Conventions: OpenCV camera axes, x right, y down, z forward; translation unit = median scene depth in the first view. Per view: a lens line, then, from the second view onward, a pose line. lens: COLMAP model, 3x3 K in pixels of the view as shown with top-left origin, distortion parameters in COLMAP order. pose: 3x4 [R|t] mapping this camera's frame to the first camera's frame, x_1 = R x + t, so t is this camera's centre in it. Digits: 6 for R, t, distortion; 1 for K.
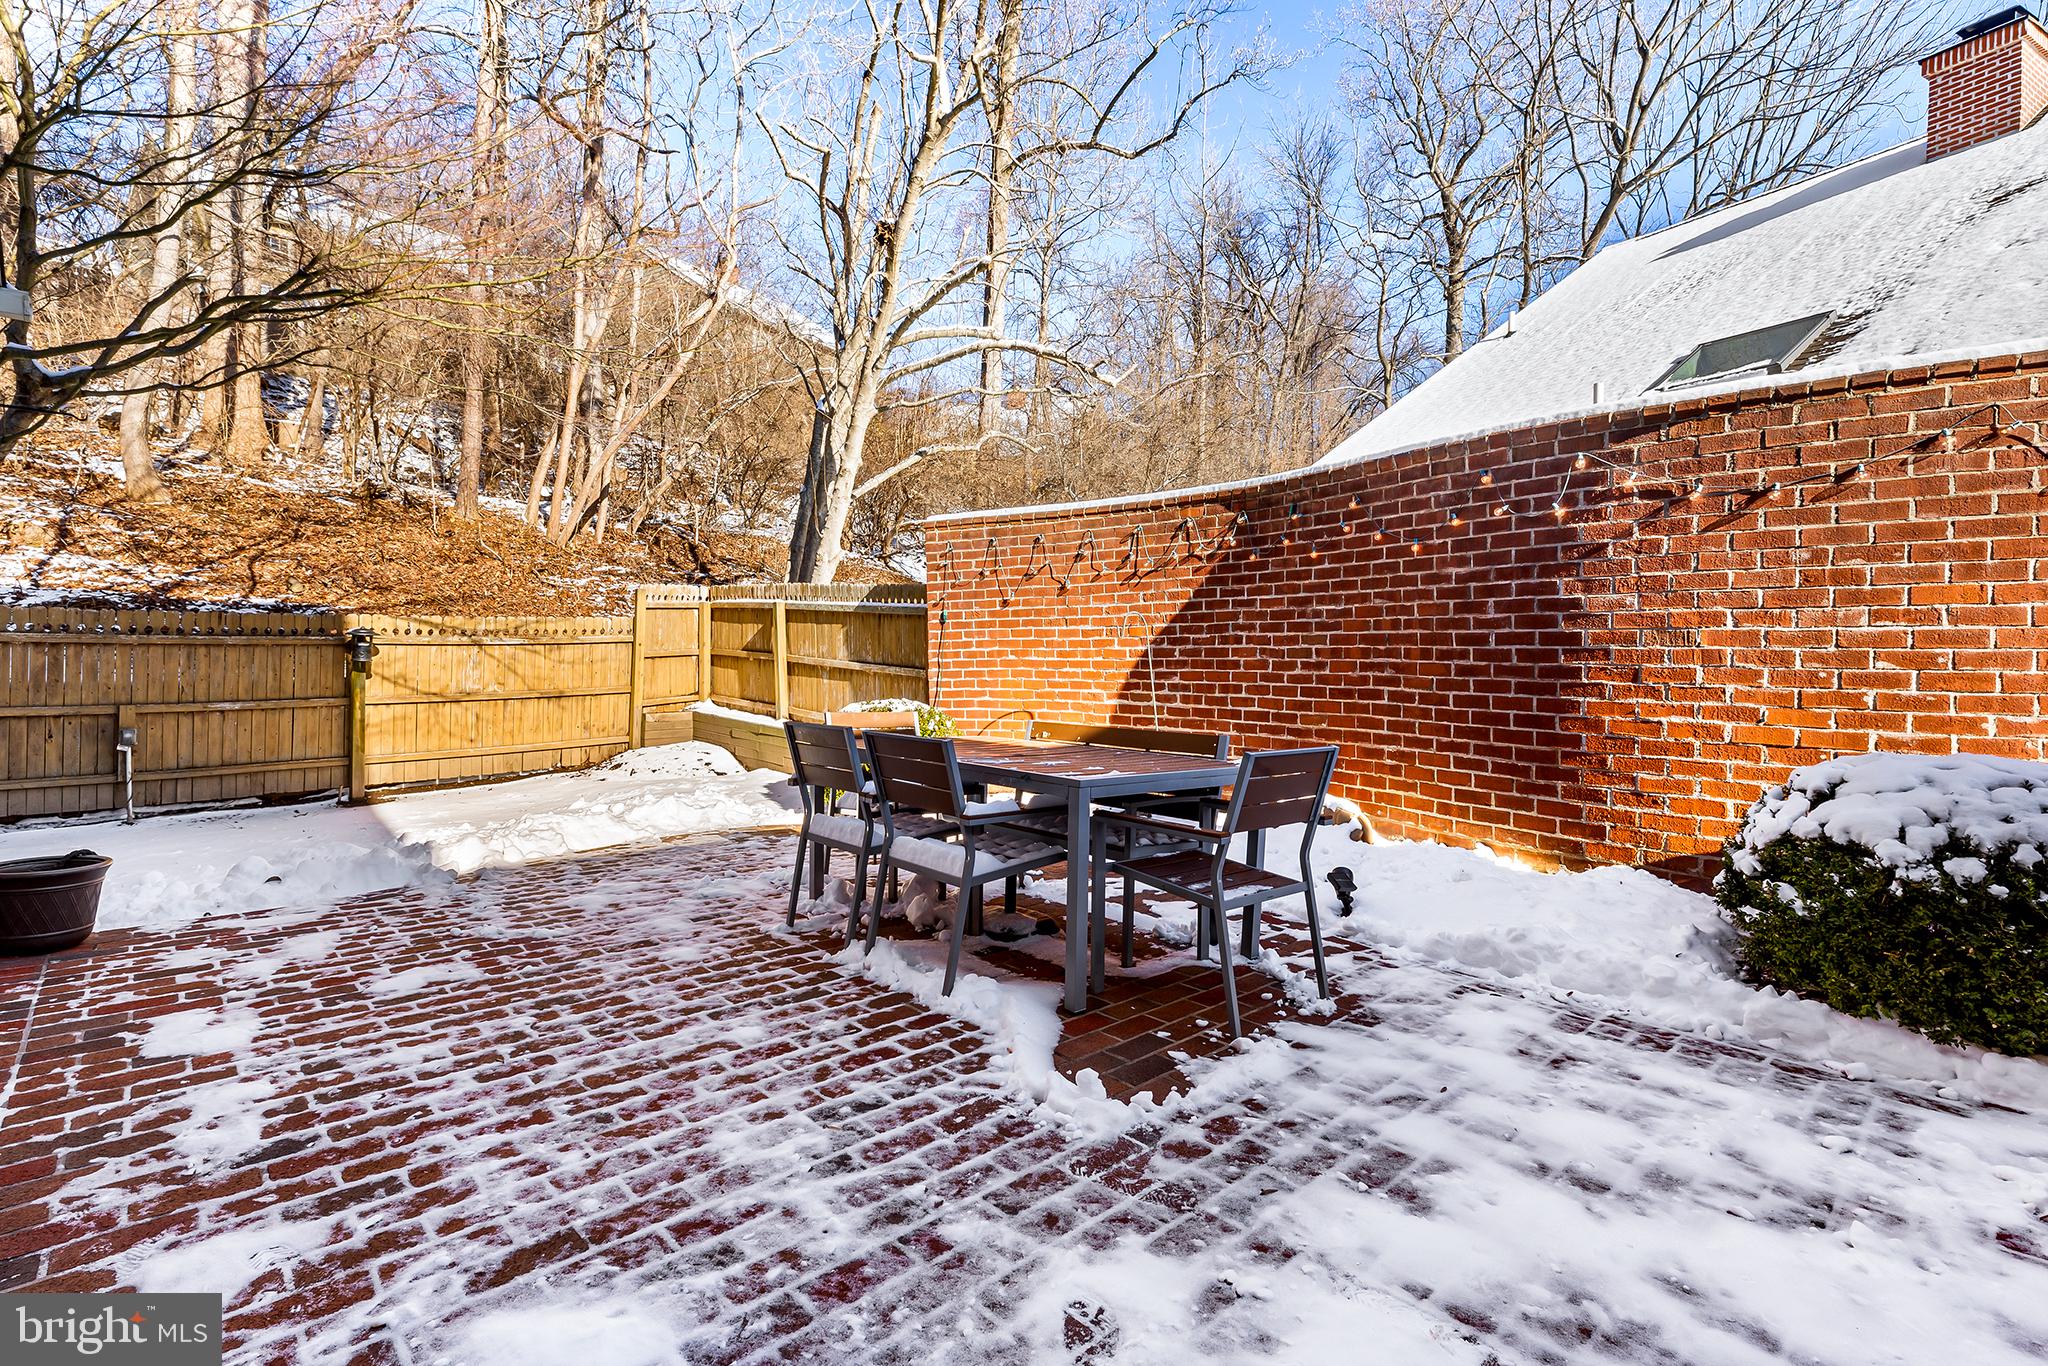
lens RADIAL K [[946.4, 0, 1025.6], [0, 946.4, 669.0], [0, 0, 1]] dist [-0.000430, 0.000047]
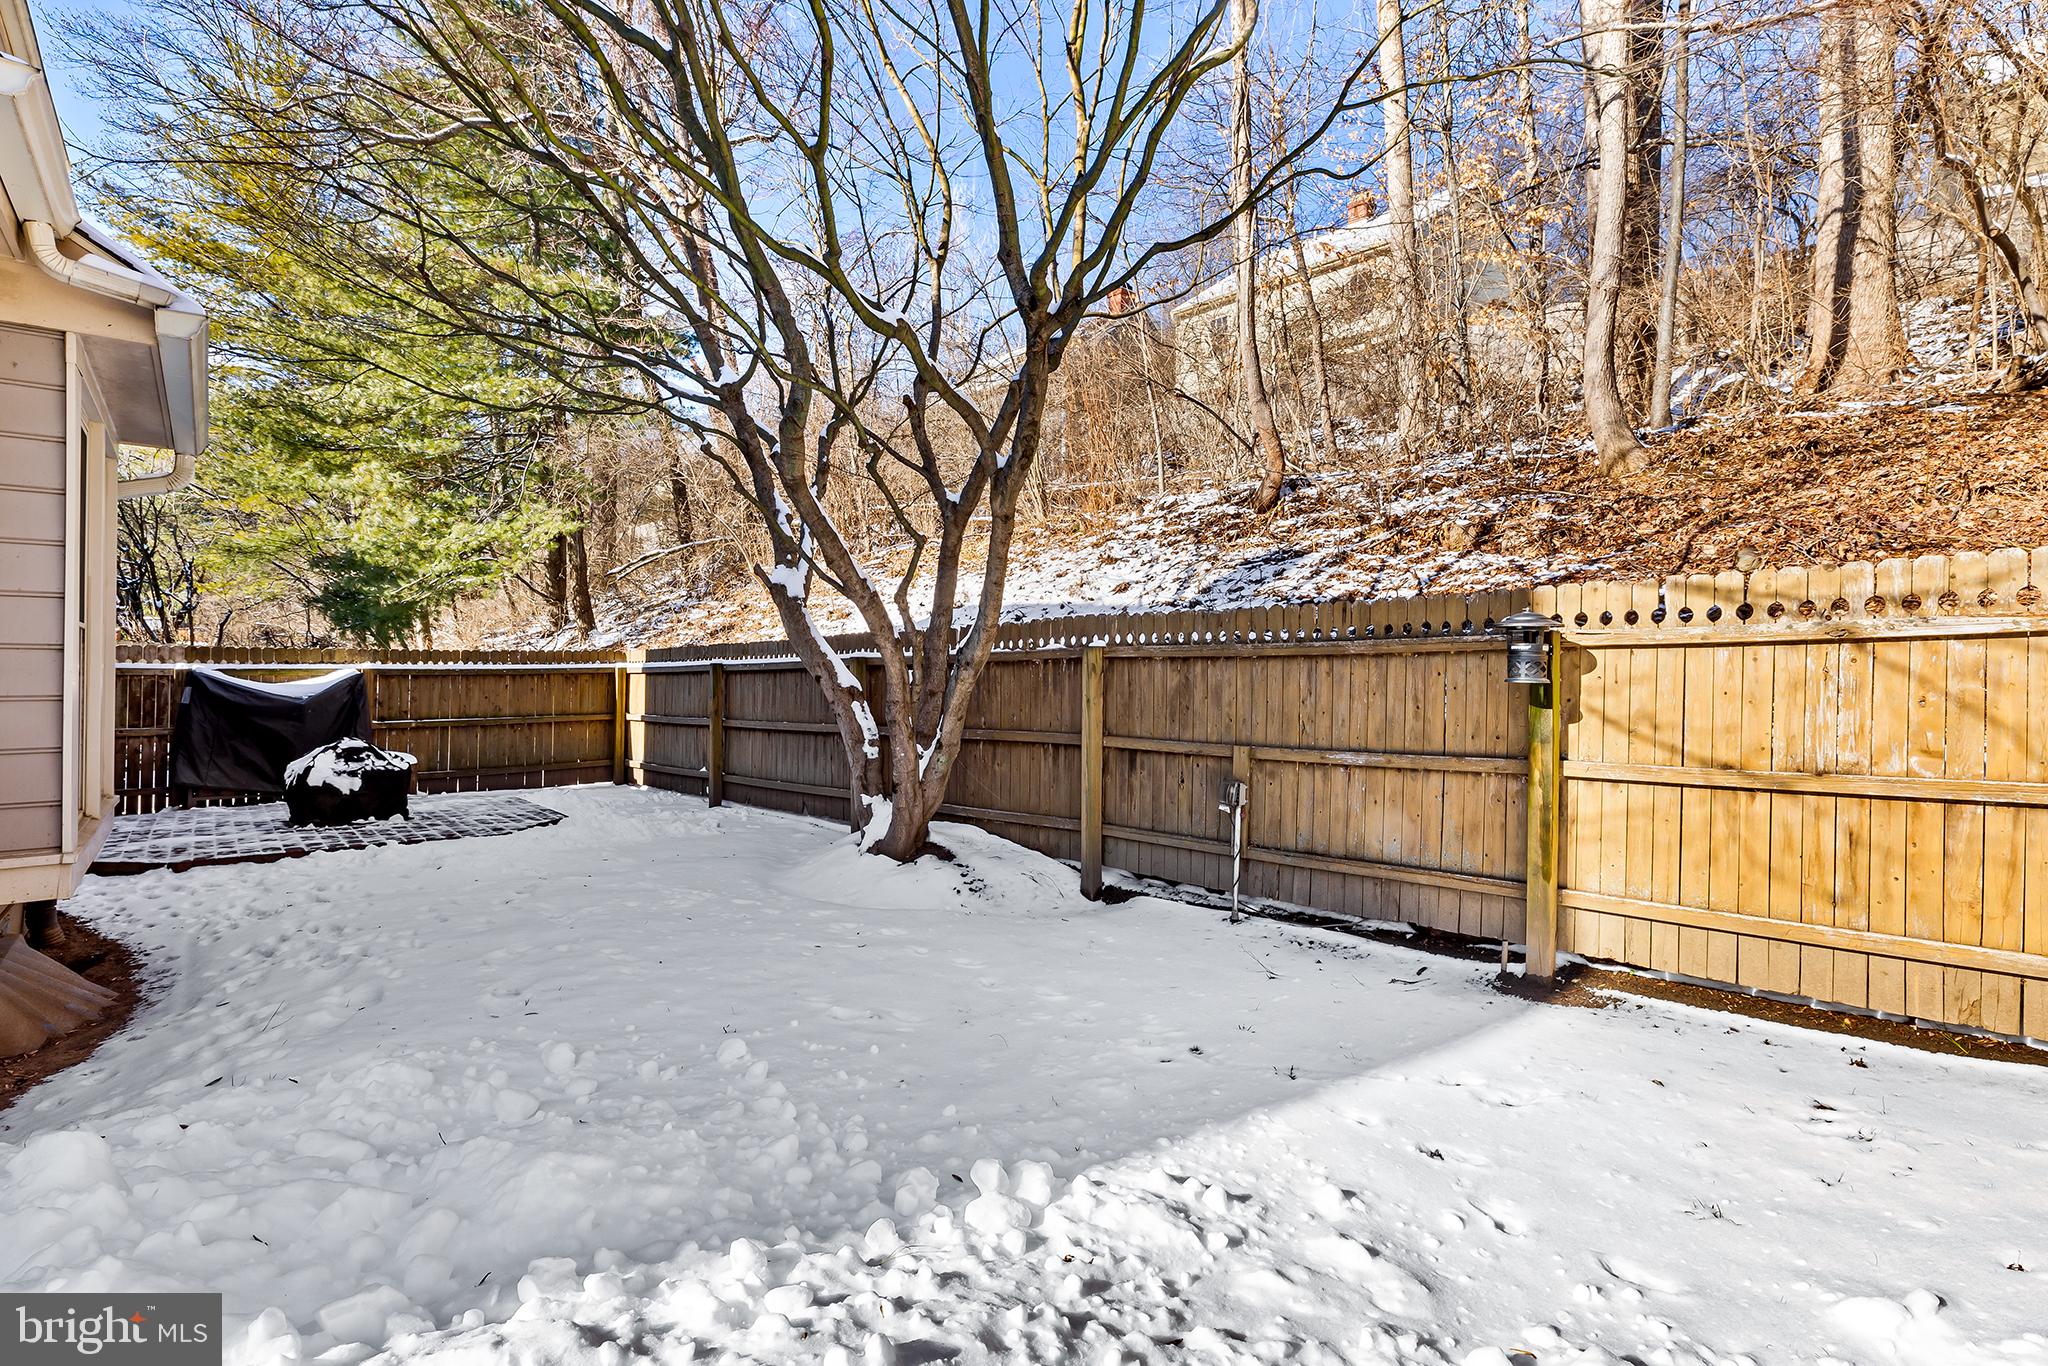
lens RADIAL K [[946.4, 0, 1022.0], [0, 946.4, 670.2], [0, 0, 1]] dist [-0.000430, 0.000047]
pose [[-0.048214, -0.019874, -0.998639, -0.217535], [-0.022480, 0.999570, -0.018807, -0.000172], [0.998584, 0.021543, -0.048640, 0.742552]]
